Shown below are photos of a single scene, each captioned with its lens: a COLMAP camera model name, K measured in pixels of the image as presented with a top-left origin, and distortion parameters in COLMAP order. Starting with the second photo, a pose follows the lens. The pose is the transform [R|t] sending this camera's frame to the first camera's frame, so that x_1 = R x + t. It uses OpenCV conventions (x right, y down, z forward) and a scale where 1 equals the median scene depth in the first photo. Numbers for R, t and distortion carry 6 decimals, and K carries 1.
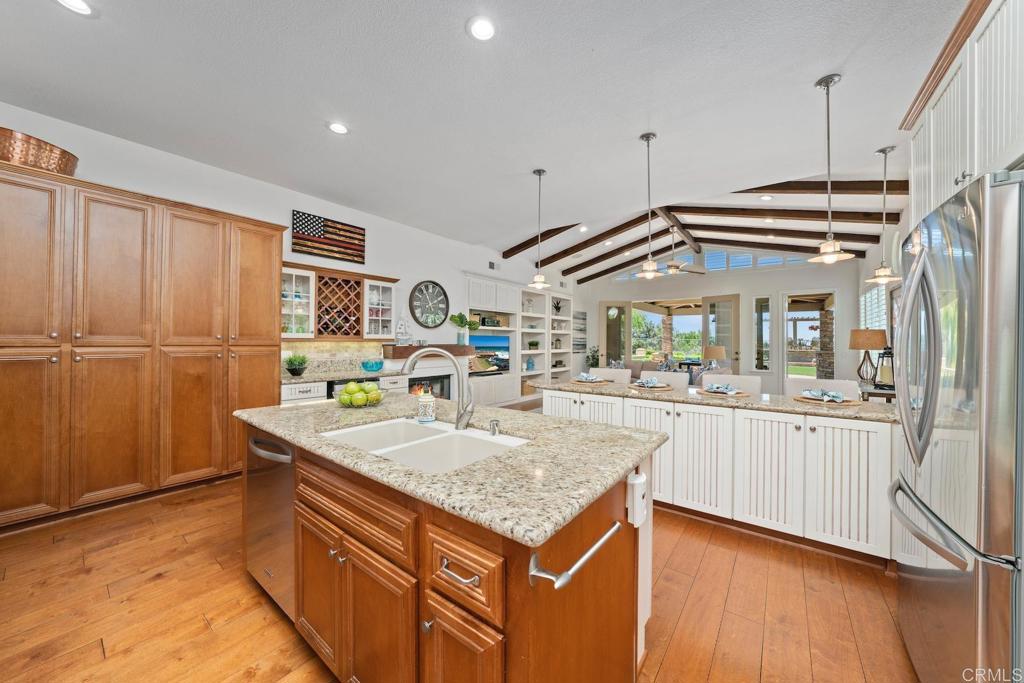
lens RADIAL K [[356.1, 0, 513.9], [0, 356.1, 338.4], [0, 0, 1]] dist [-0.019986, 0.003194]
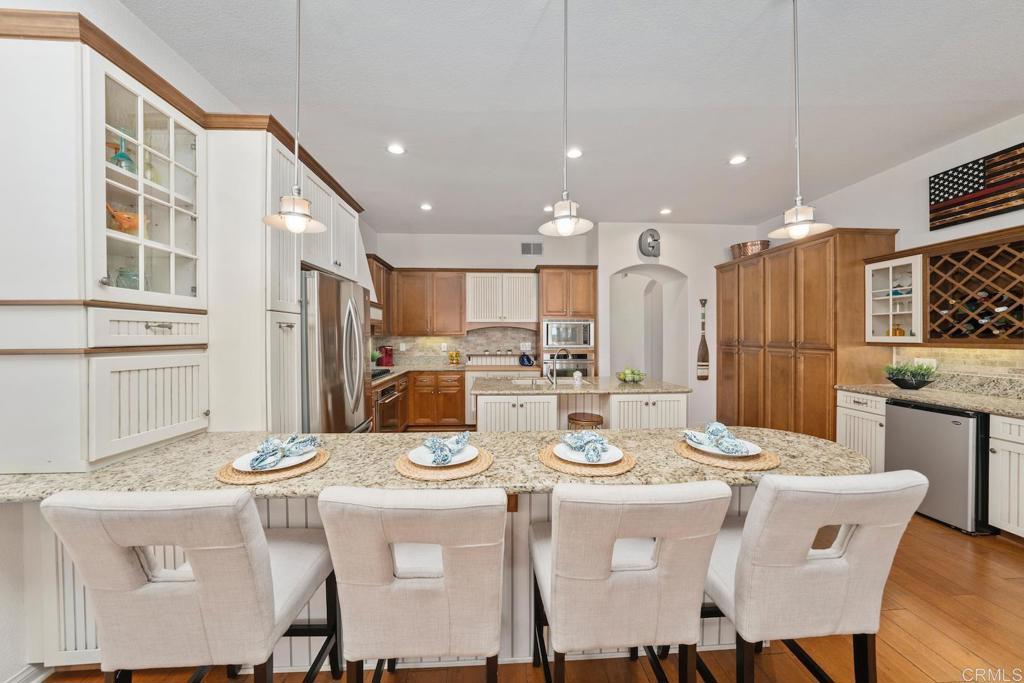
lens RADIAL K [[356.1, 0, 511.7], [0, 356.1, 338.6], [0, 0, 1]] dist [-0.019986, 0.003194]
pose [[-0.754835, -0.001231, -0.655914, 0.405824], [0.000900, 0.999995, -0.002912, -0.005591], [0.655915, -0.002789, -0.754830, 0.693458]]
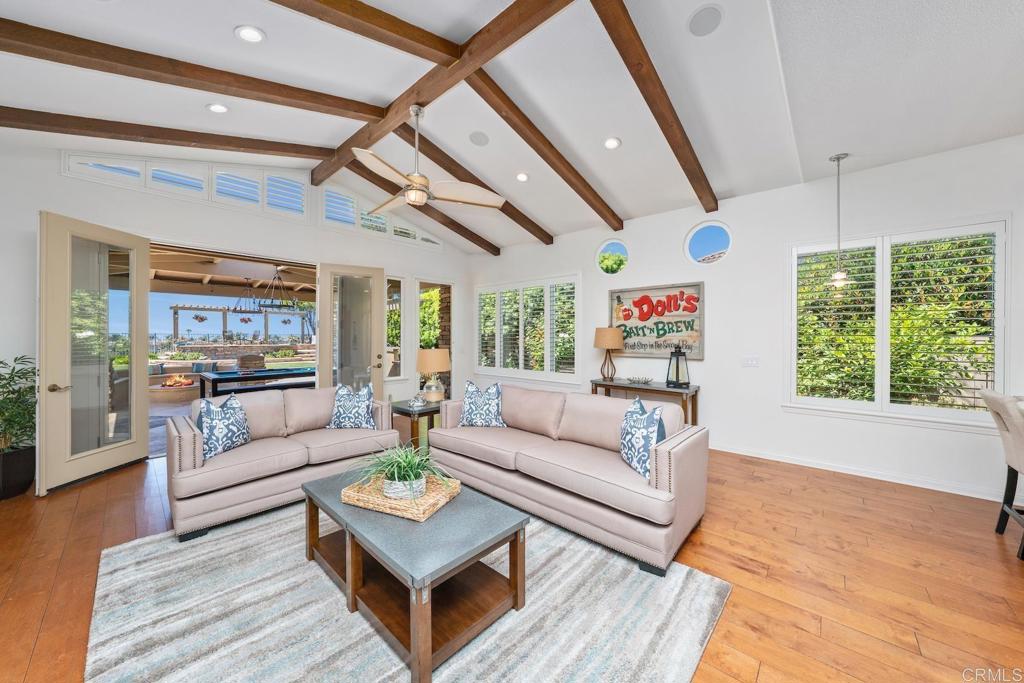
lens RADIAL K [[356.1, 0, 507.9], [0, 356.1, 338.7], [0, 0, 1]] dist [-0.019986, 0.003194]
pose [[0.084493, -0.016930, 0.996280, -0.024671], [-0.007243, 0.999819, 0.017604, -0.008186], [-0.996398, -0.008703, 0.084355, 1.023547]]
